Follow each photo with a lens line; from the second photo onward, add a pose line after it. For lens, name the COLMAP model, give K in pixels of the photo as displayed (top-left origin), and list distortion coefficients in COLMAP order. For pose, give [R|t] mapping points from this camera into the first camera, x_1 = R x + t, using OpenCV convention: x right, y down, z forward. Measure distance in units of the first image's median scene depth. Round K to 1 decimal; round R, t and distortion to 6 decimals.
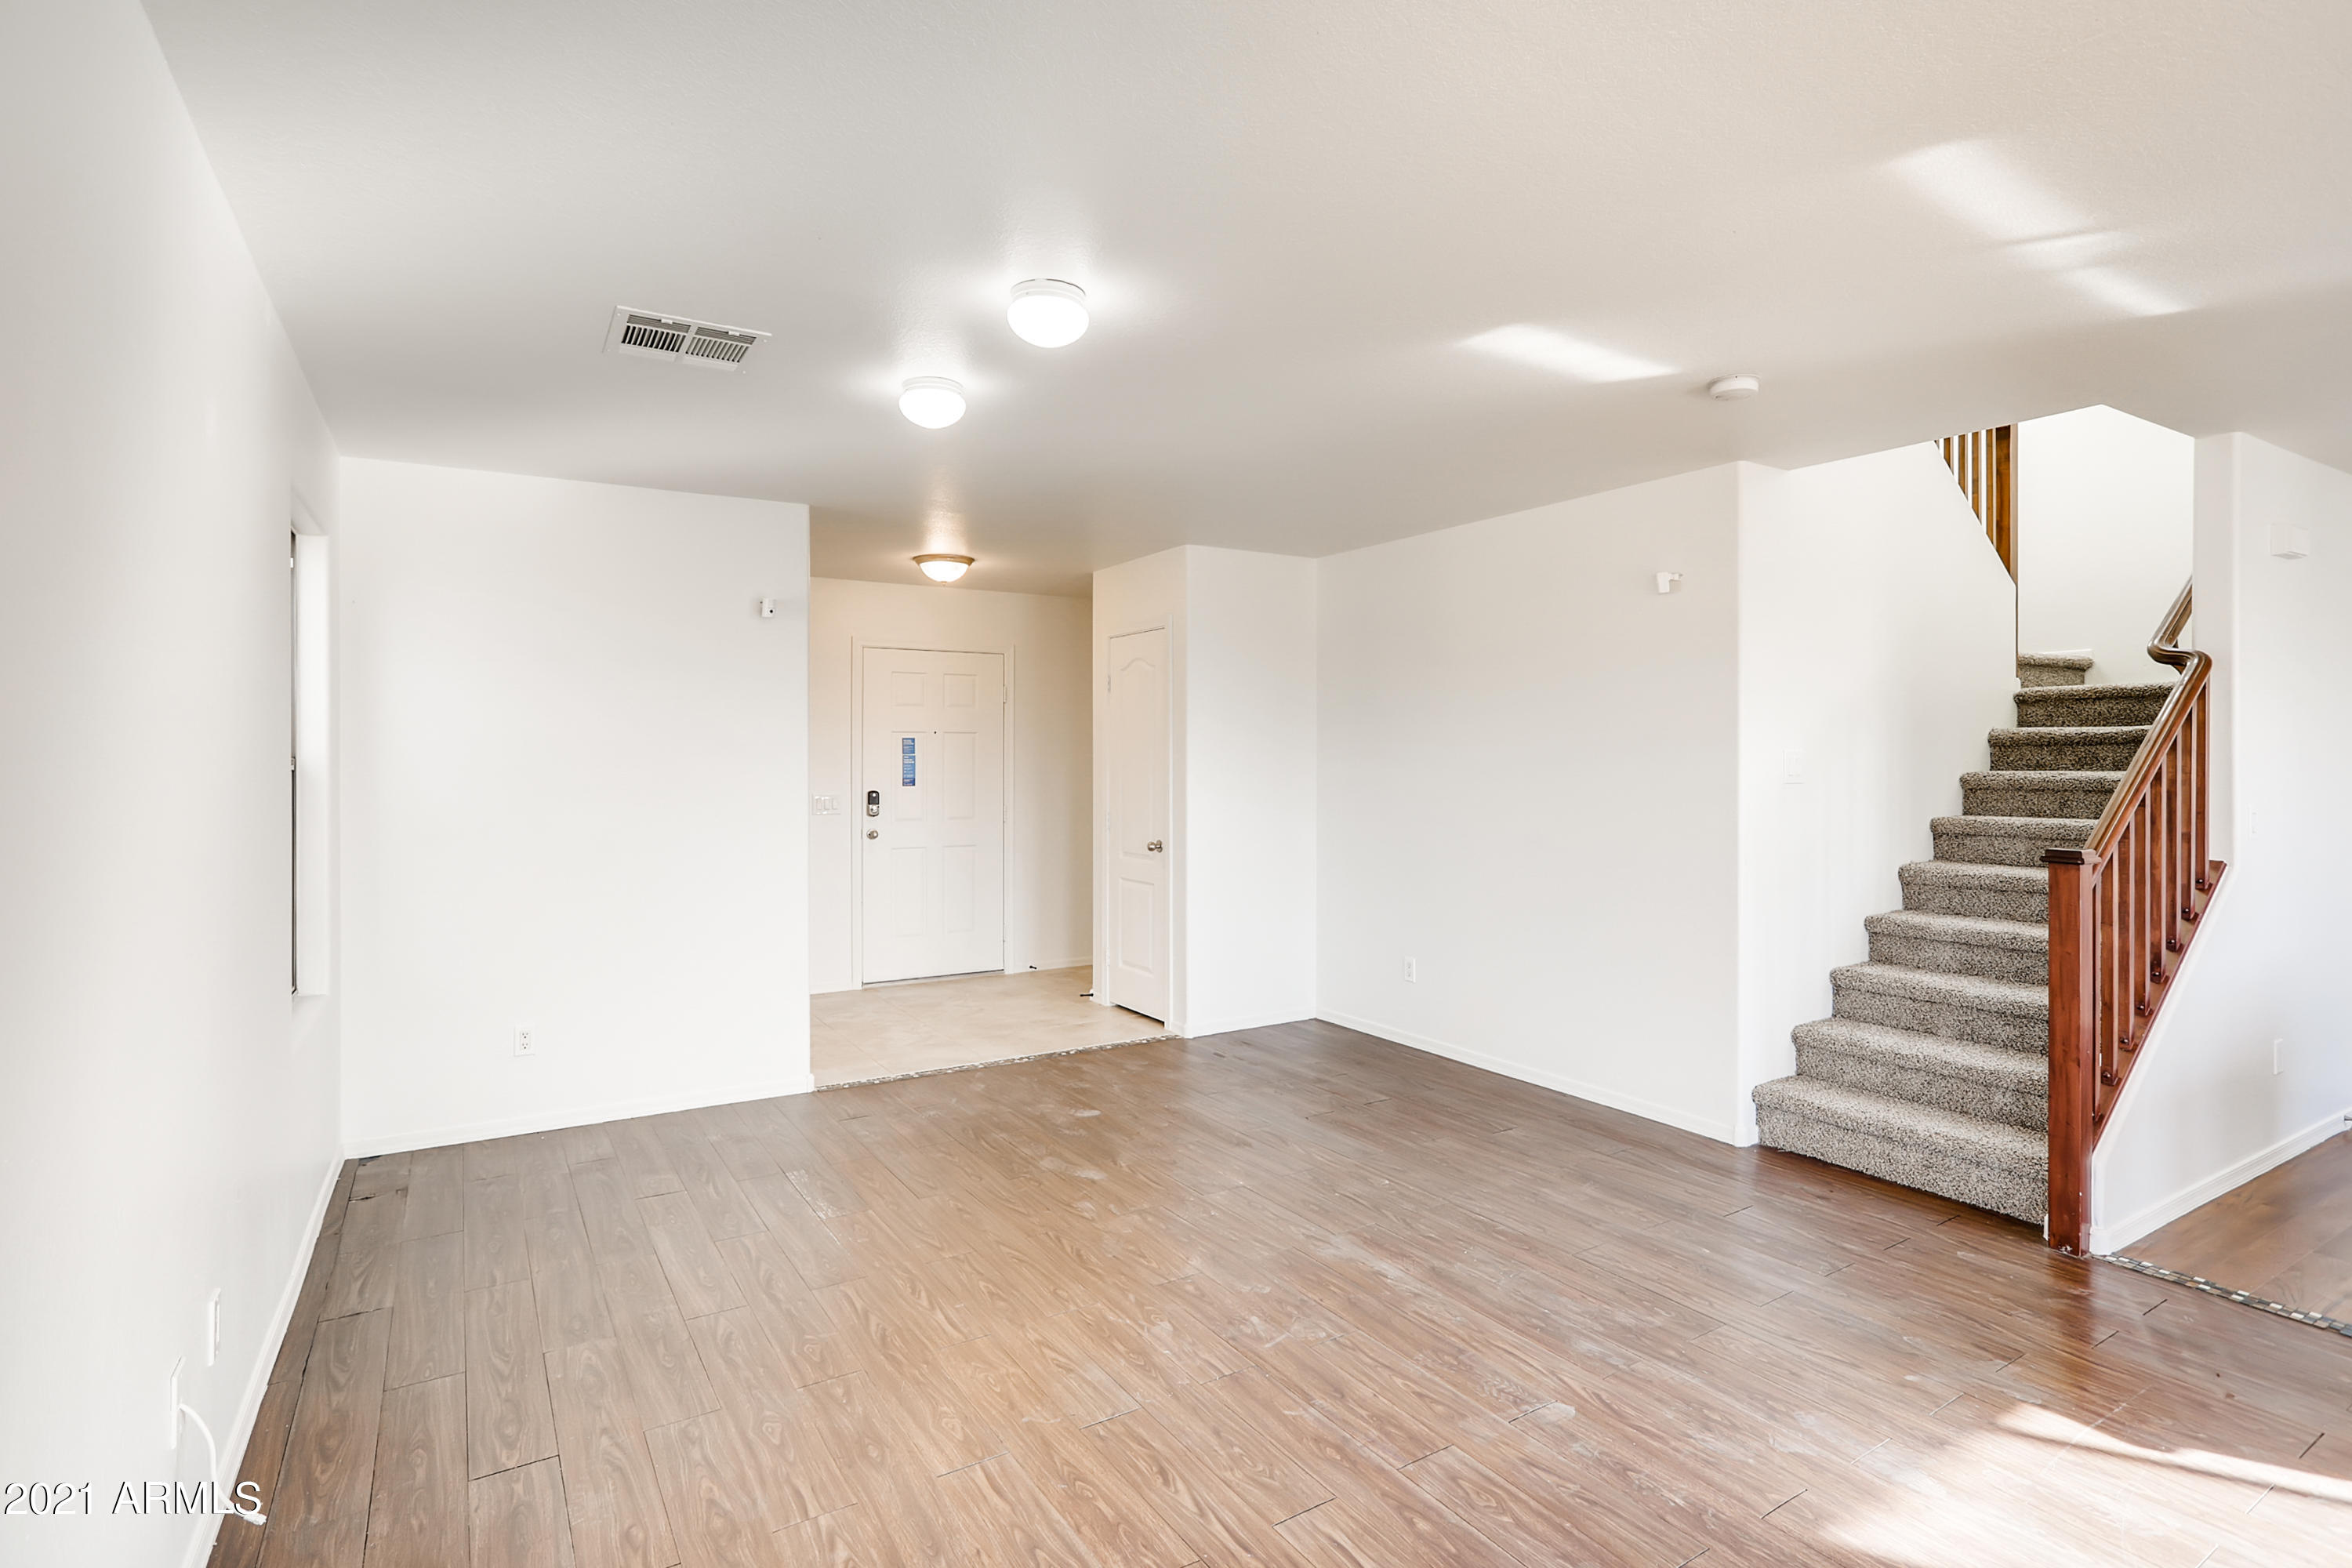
lens RADIAL K [[1172.2, 0, 1176.0], [0, 1172.2, 784.0], [0, 0, 1]] dist [-0.001289, -0.000076]
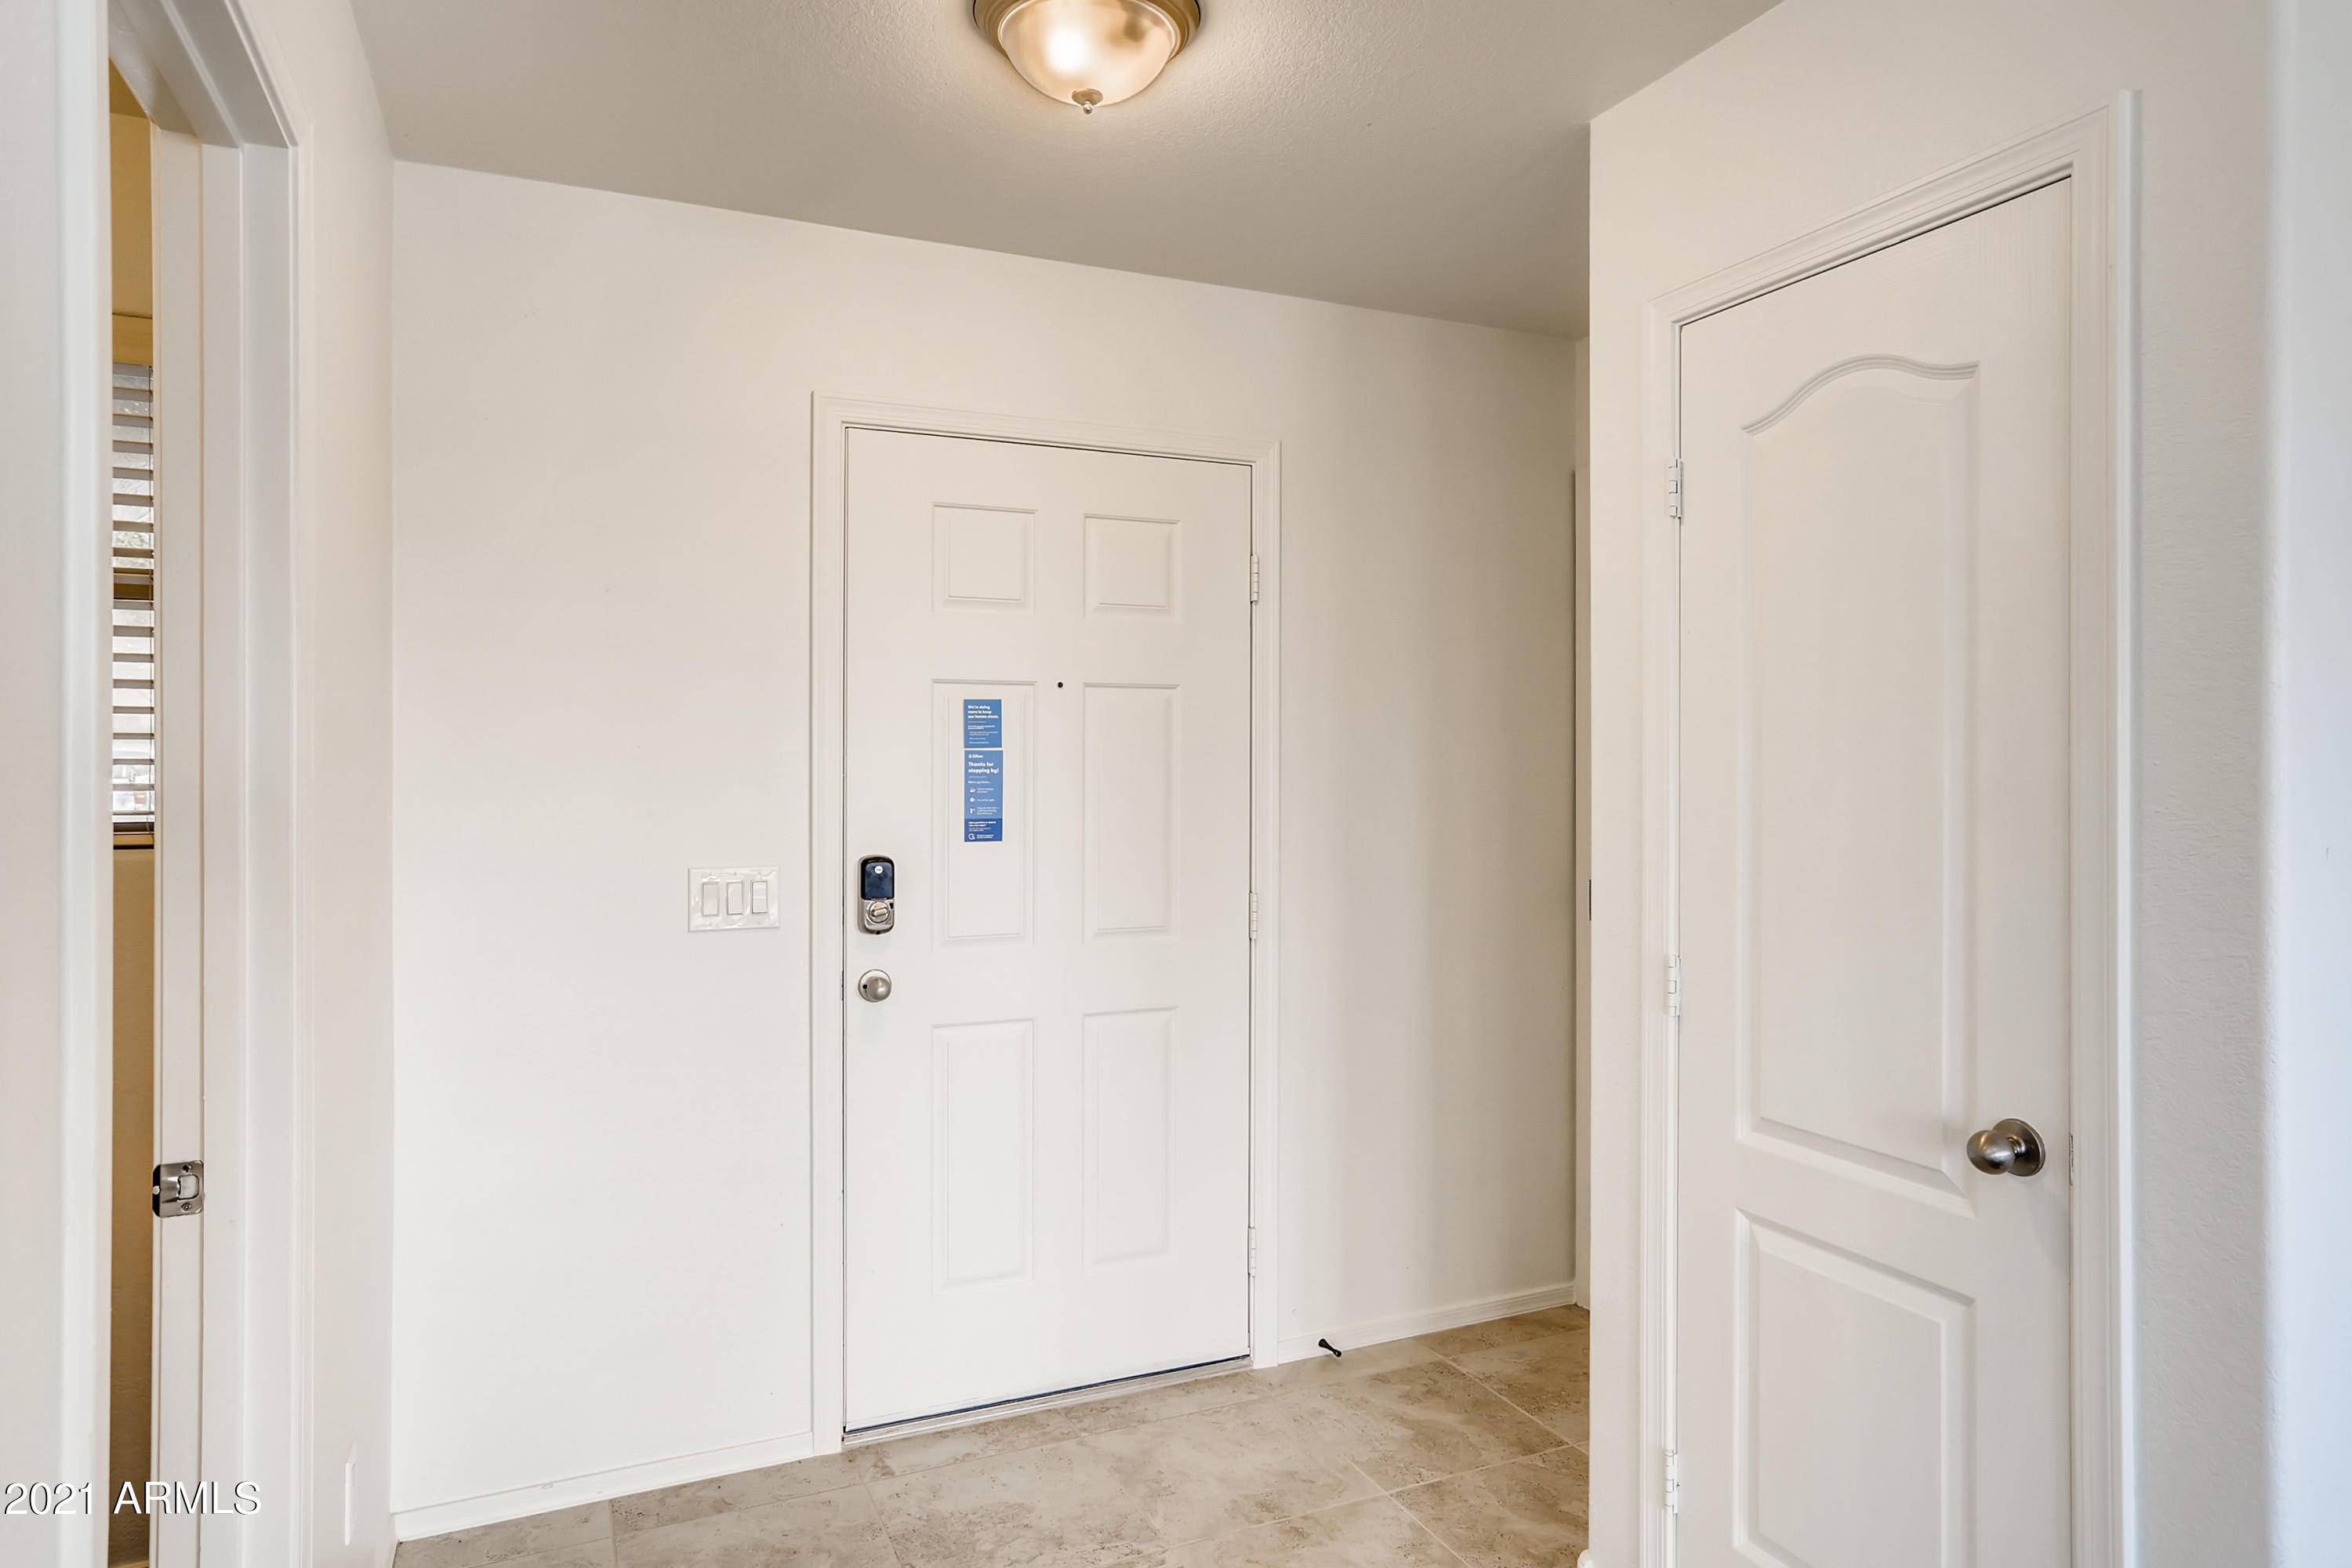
lens RADIAL K [[1527.0, 0, 1176.0], [0, 1527.0, 784.0], [0, 0, 1]] dist [-0.001721, -0.000364]
pose [[0.992095, 0.001982, -0.125473, -0.118299], [-0.002495, 0.999989, -0.003936, -0.013514], [0.125464, 0.004218, 0.992089, 0.575611]]
